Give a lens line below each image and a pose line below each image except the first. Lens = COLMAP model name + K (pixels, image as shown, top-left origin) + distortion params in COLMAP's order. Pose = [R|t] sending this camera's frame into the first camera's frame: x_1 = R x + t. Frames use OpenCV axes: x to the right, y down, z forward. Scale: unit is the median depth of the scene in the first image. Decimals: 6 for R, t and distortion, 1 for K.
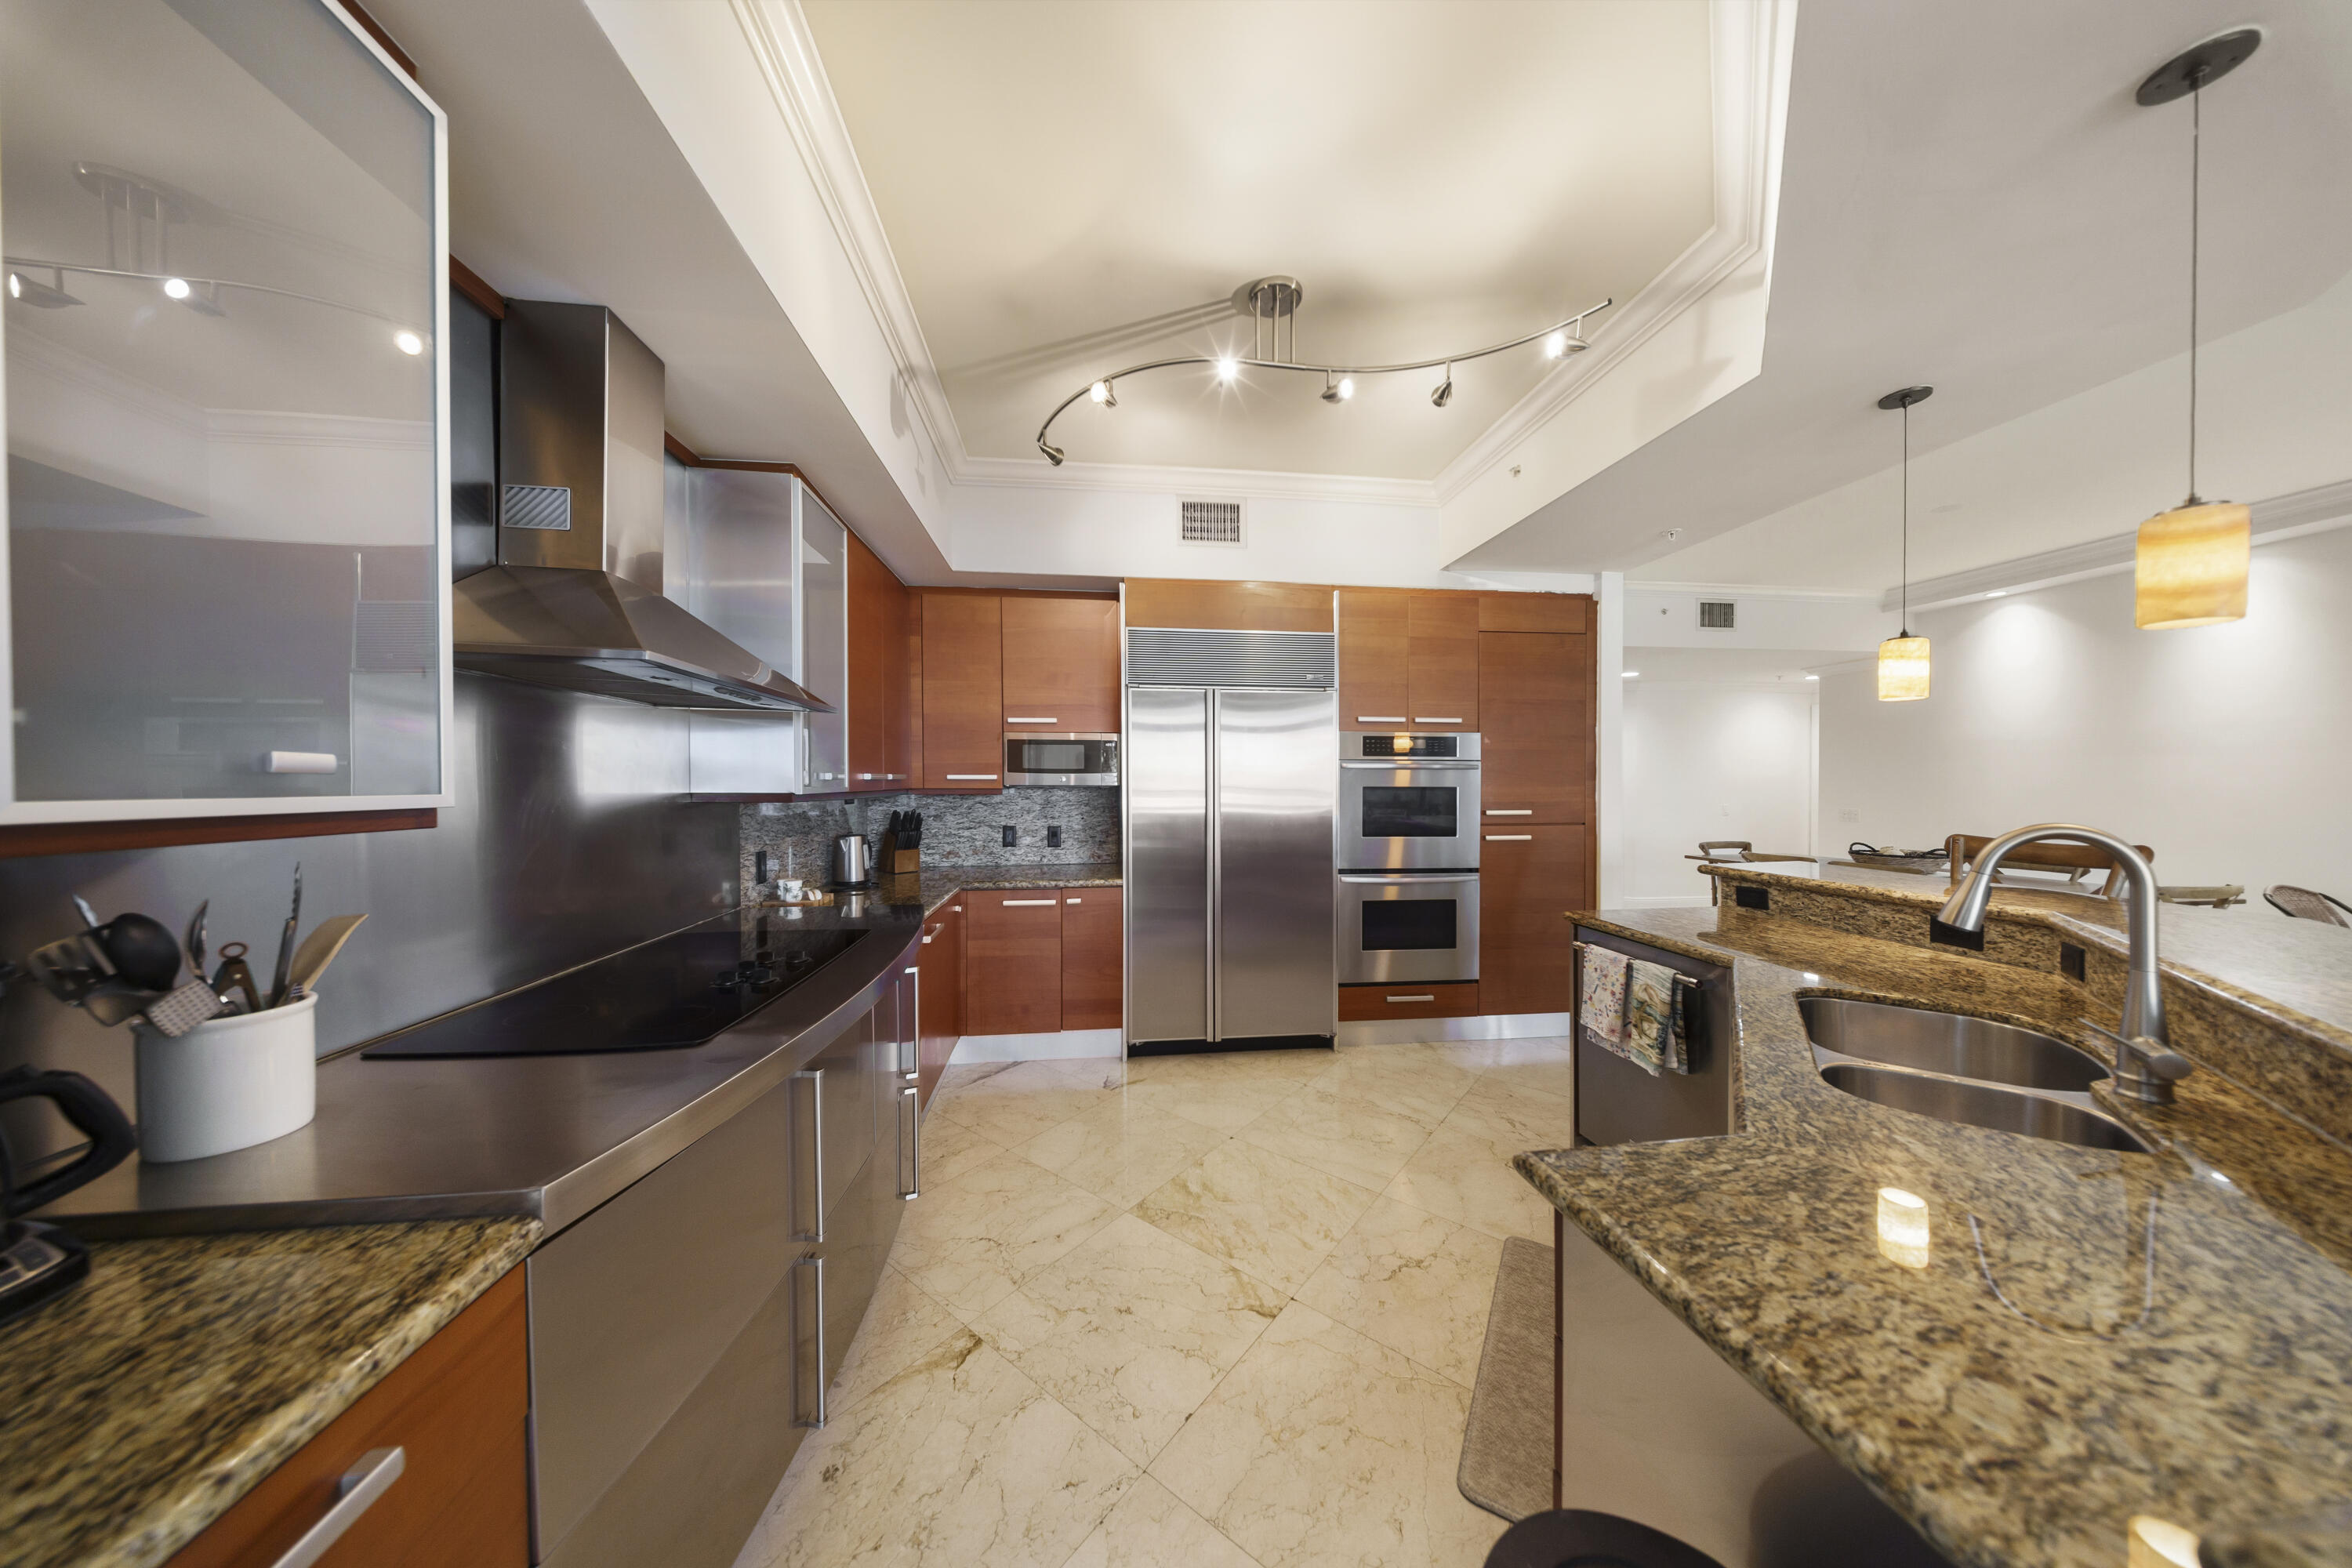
lens RADIAL K [[715.3, 0, 1176.8], [0, 715.3, 788.0], [0, 0, 1]] dist [0.000288, -0.000006]
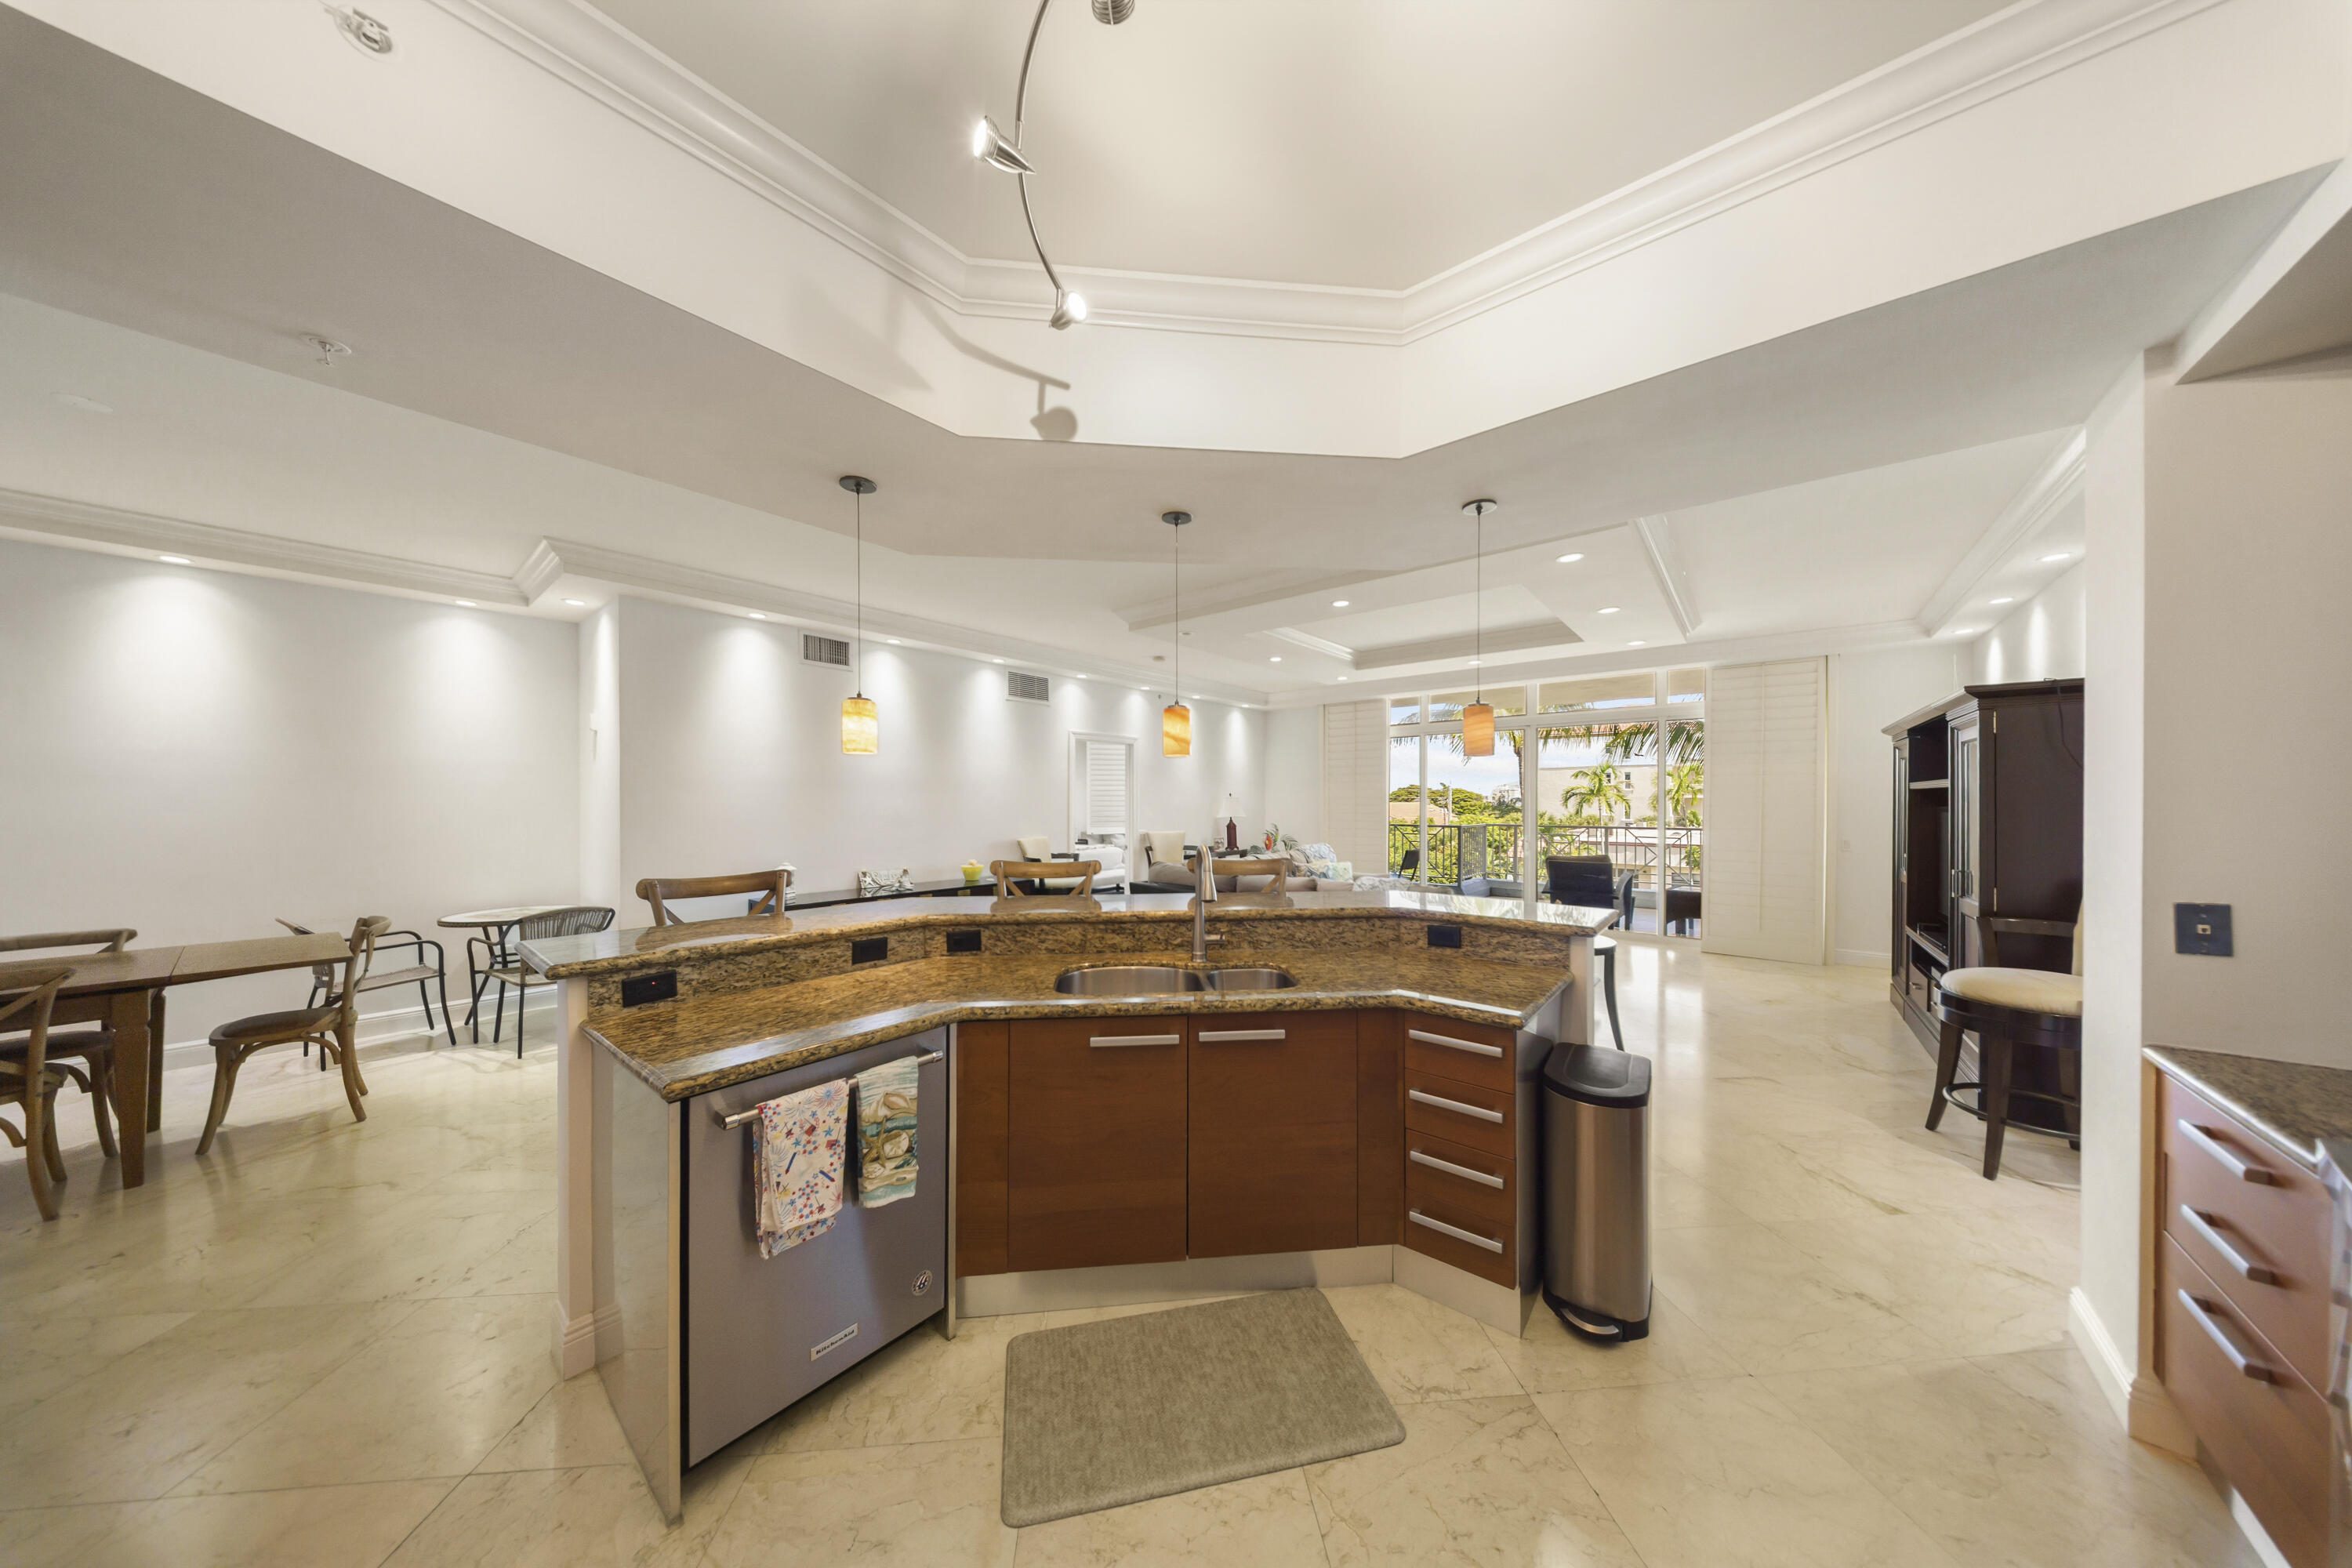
lens RADIAL K [[715.3, 0, 1181.7], [0, 715.3, 794.0], [0, 0, 1]] dist [0.000288, -0.000006]
pose [[-0.683318, 0.004979, 0.730104, -0.128467], [0.006654, 0.999978, -0.000591, -0.048543], [-0.730090, 0.004454, -0.683336, 1.226729]]
